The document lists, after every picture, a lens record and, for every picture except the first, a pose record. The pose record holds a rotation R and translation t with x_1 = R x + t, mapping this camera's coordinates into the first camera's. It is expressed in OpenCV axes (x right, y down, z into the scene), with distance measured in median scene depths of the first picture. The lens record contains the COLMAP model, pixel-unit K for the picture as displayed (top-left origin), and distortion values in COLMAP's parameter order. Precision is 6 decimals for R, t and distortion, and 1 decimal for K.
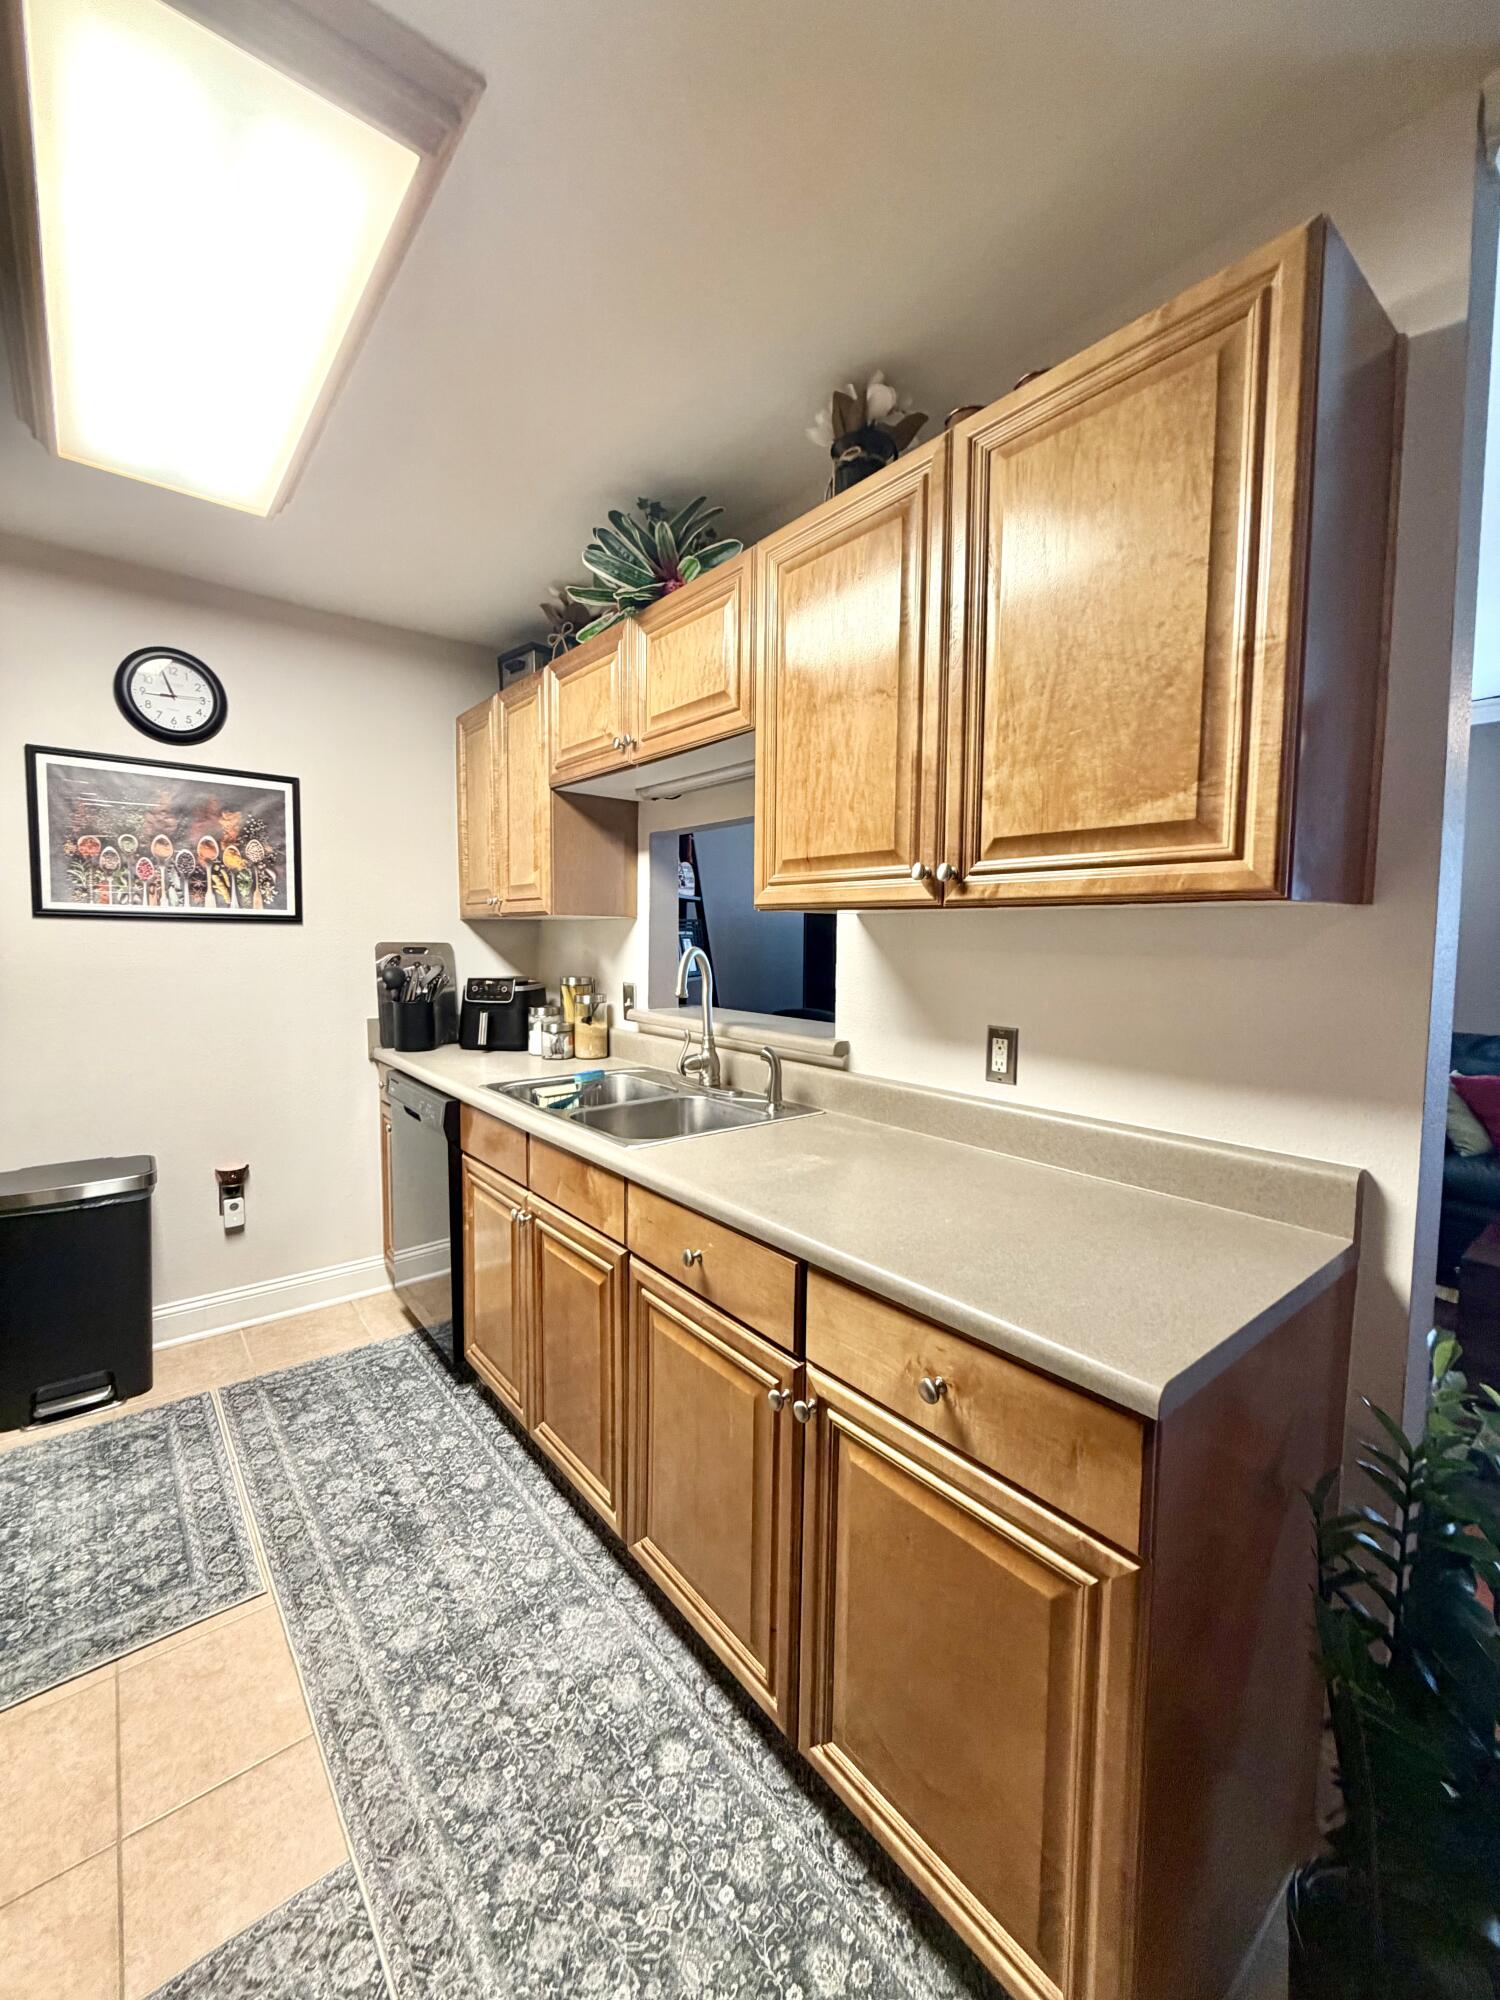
lens RADIAL K [[800.5, 0, 746.7], [0, 800.5, 992.9], [0, 0, 1]] dist [-0.000023, 0.000449]
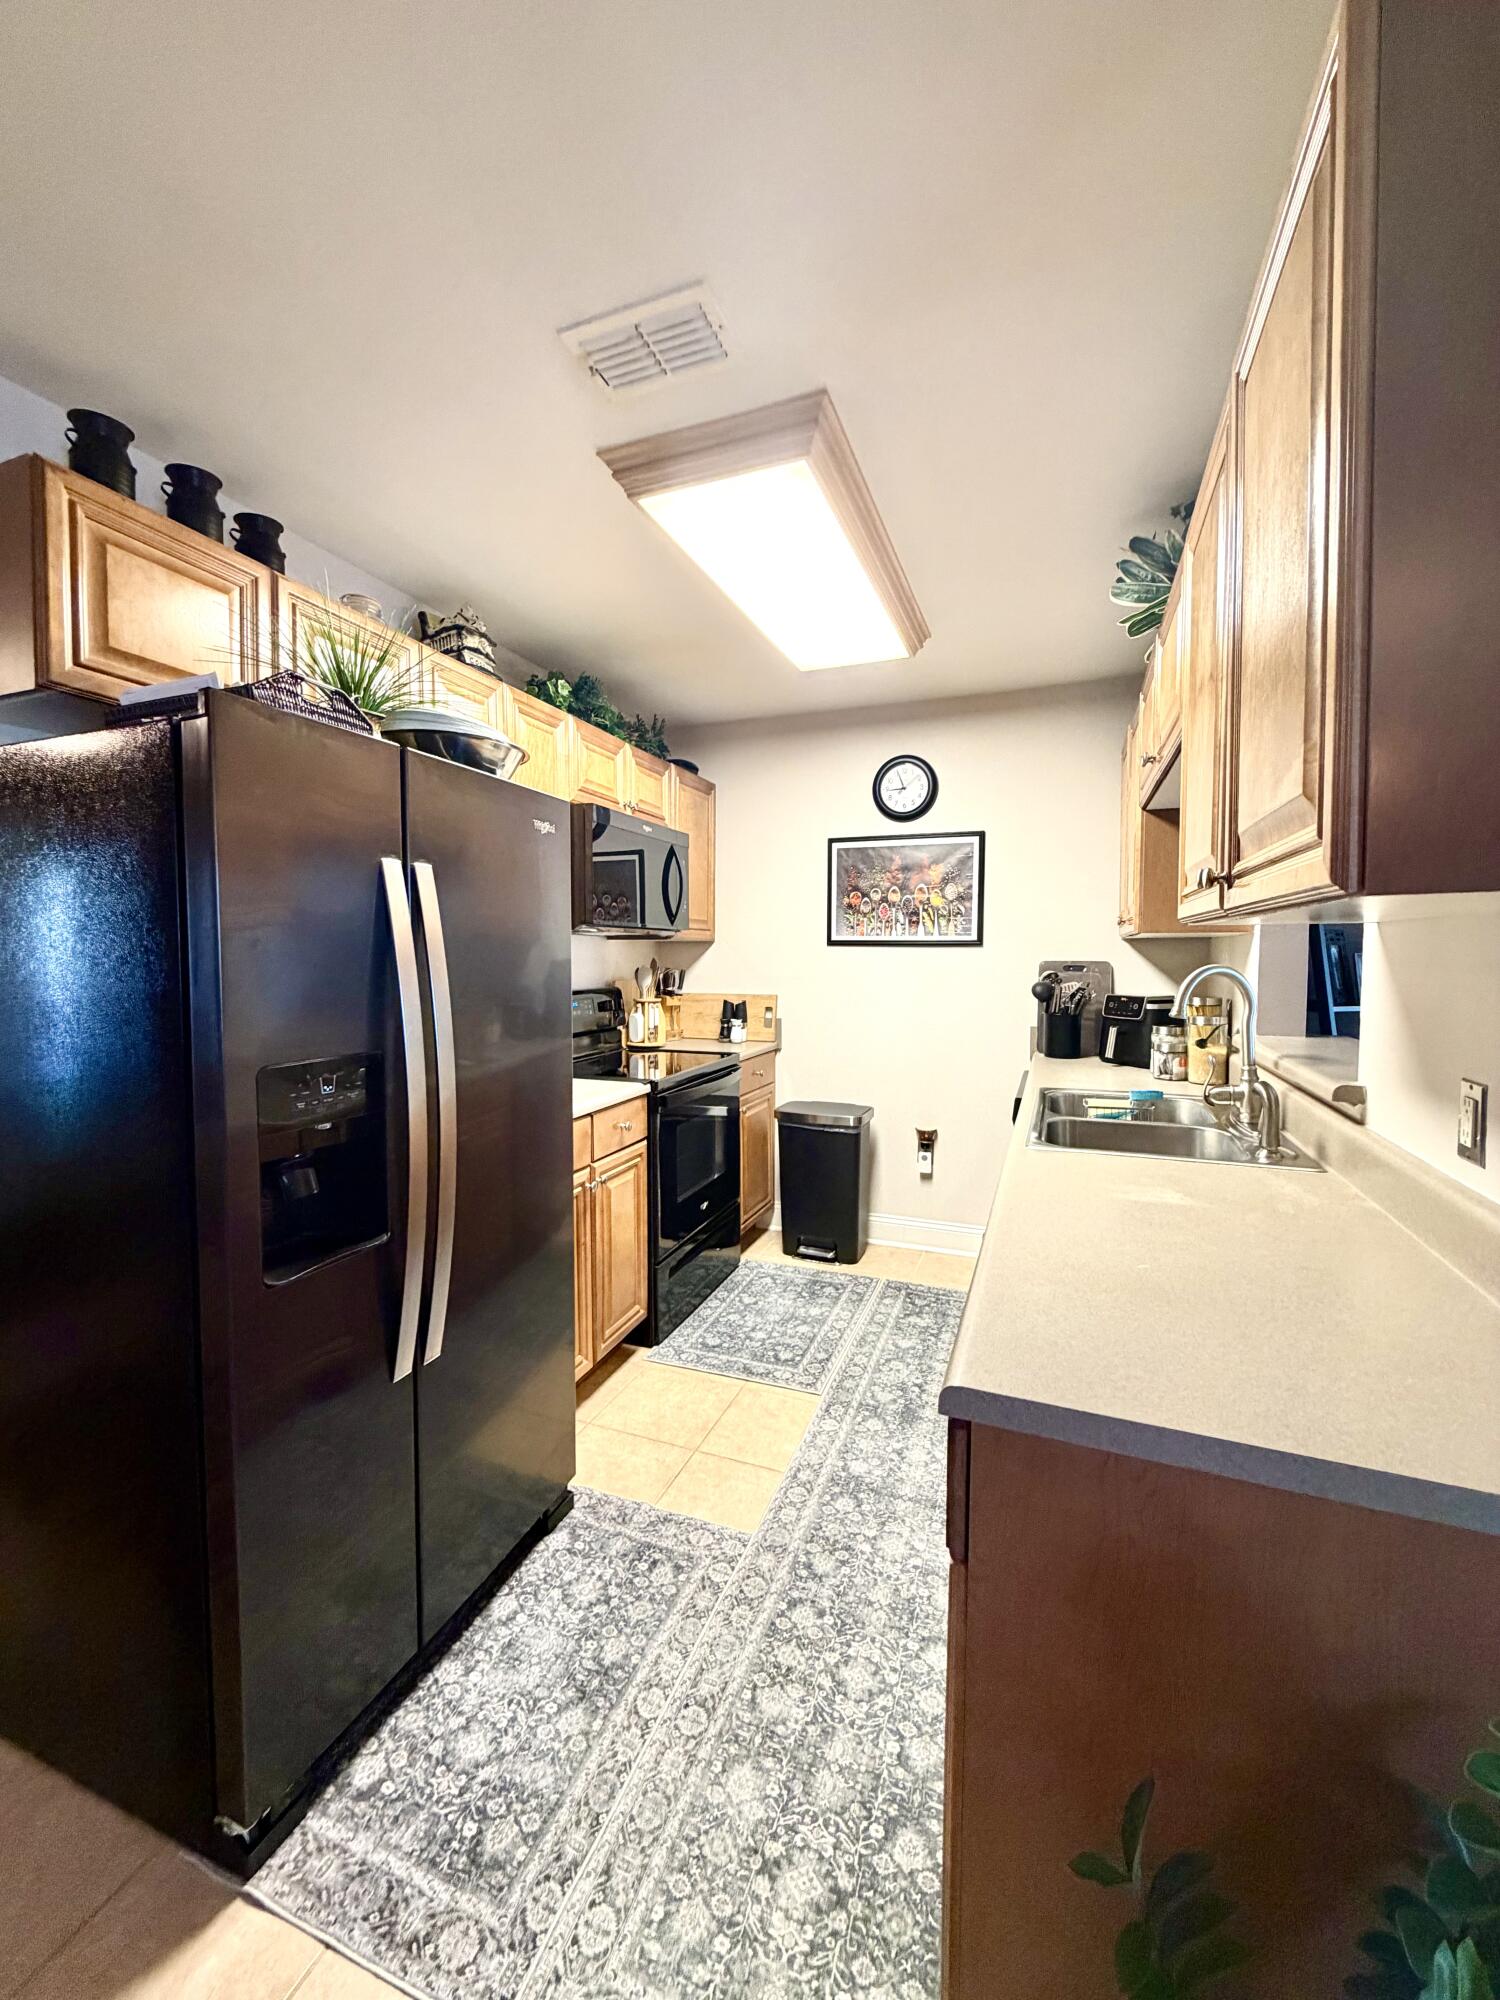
lens RADIAL K [[799.8, 0, 747.9], [0, 799.8, 992.9], [0, 0, 1]] dist [-0.000840, 0.000540]
pose [[0.491311, 0.033389, -0.870344, 0.595156], [-0.053861, 0.998517, 0.007901, -0.006180], [0.869317, 0.042996, 0.492381, 0.112017]]
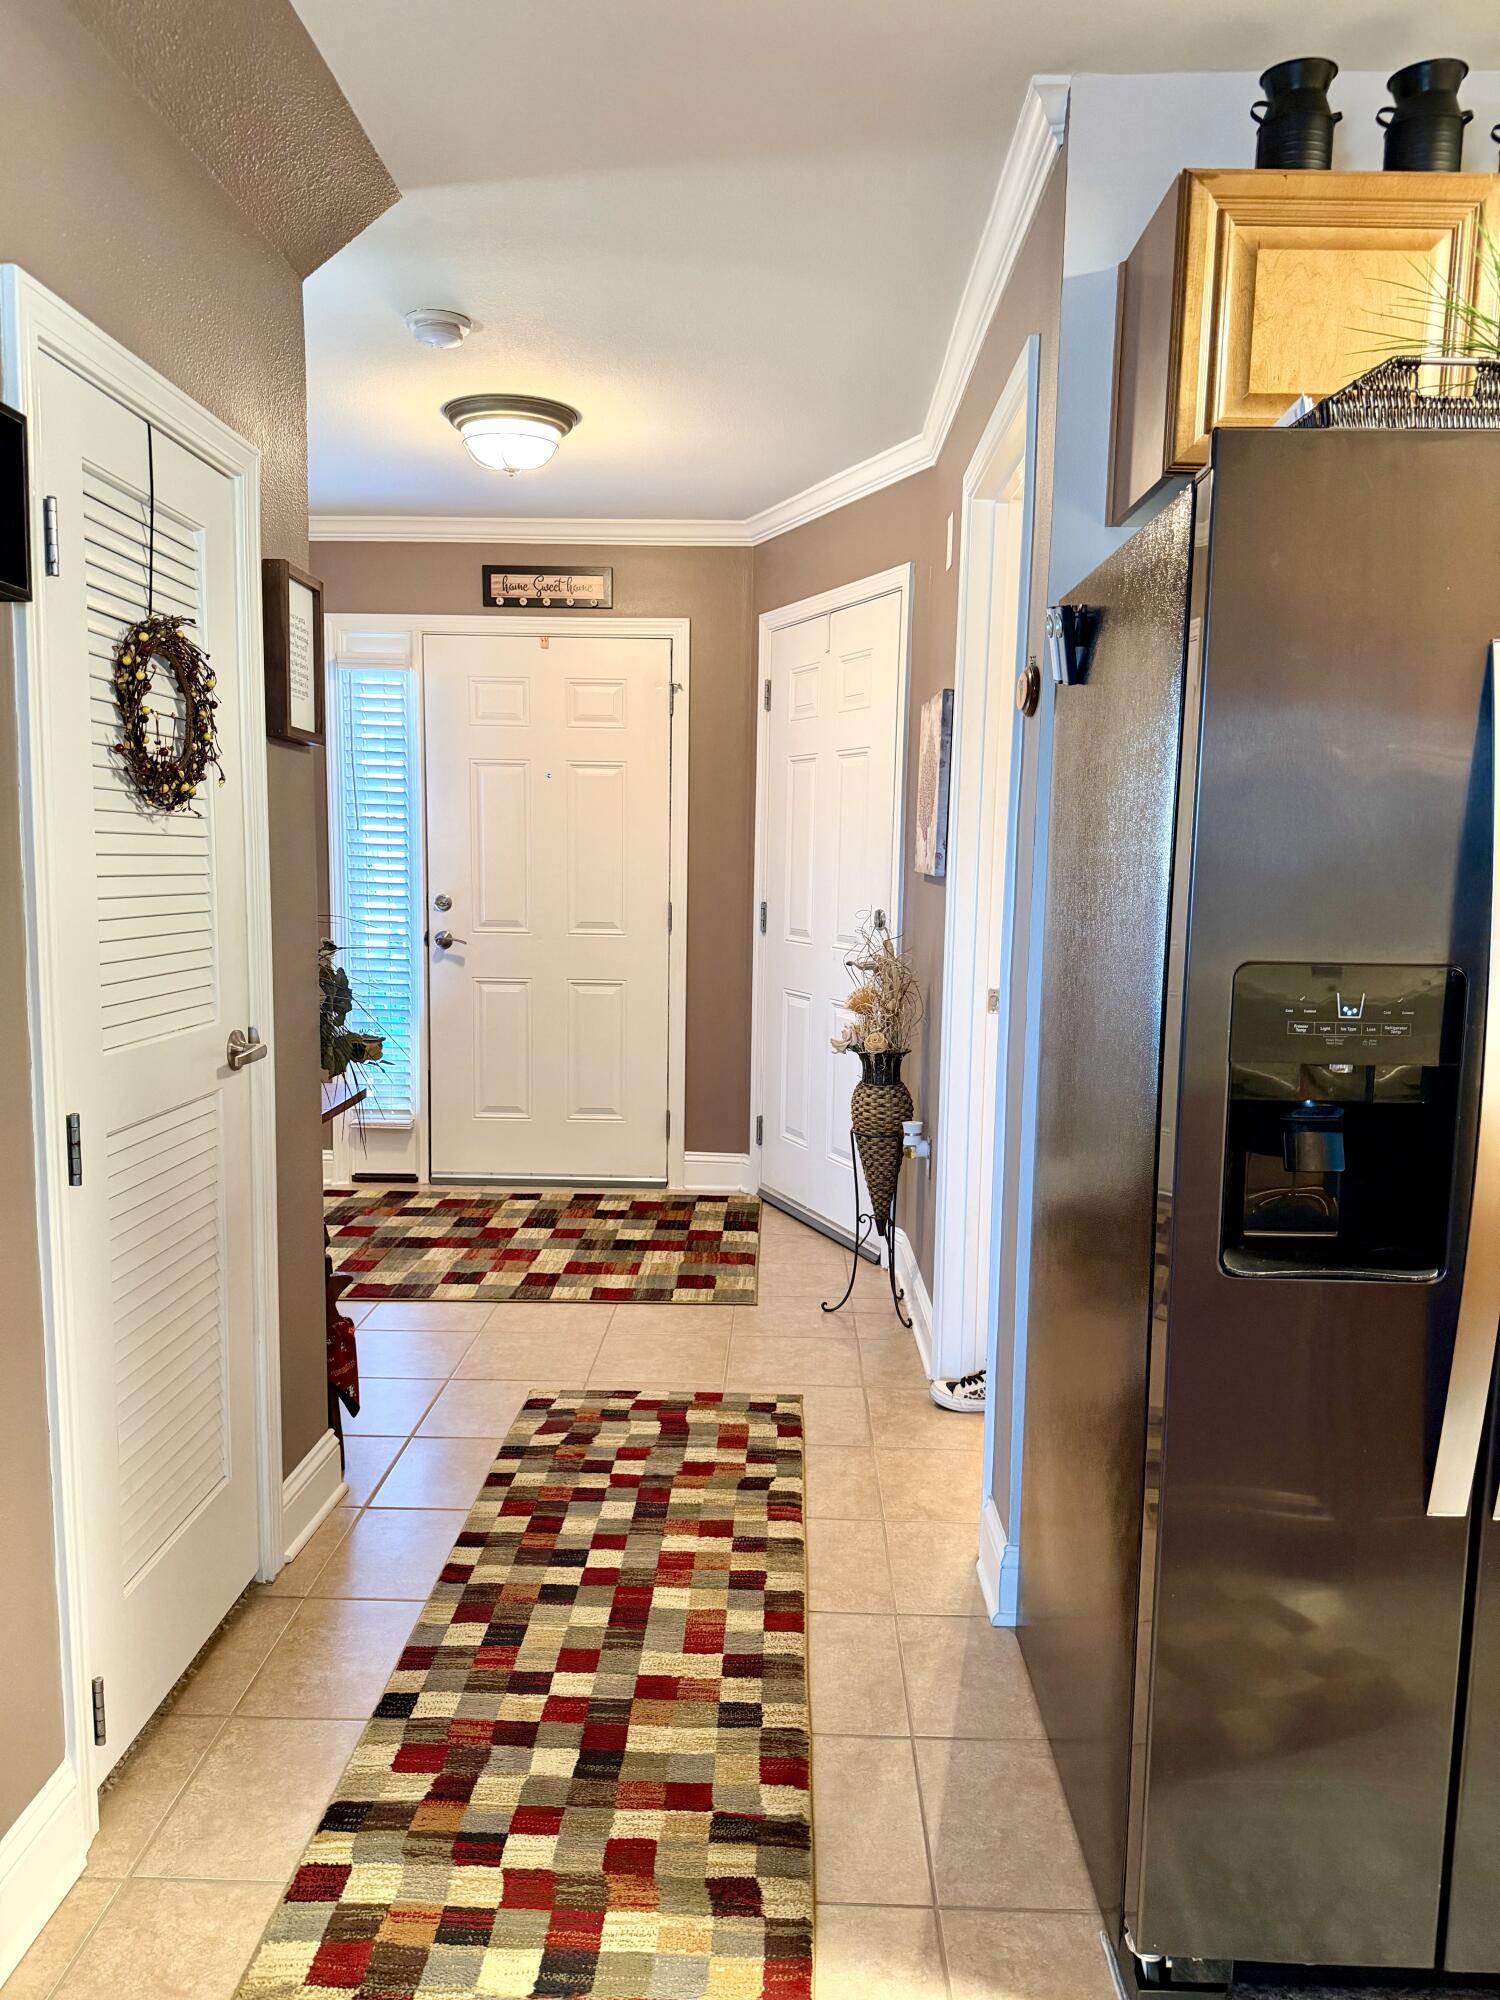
lens RADIAL K [[1396.2, 0, 740.8], [0, 1396.2, 1012.4], [0, 0, 1]] dist [0.162594, -0.322197]
pose [[-0.651782, 0.068428, -0.755313, 0.644674], [-0.074508, 0.985326, 0.153562, 0.005657], [0.754737, 0.156366, -0.637119, 0.410921]]
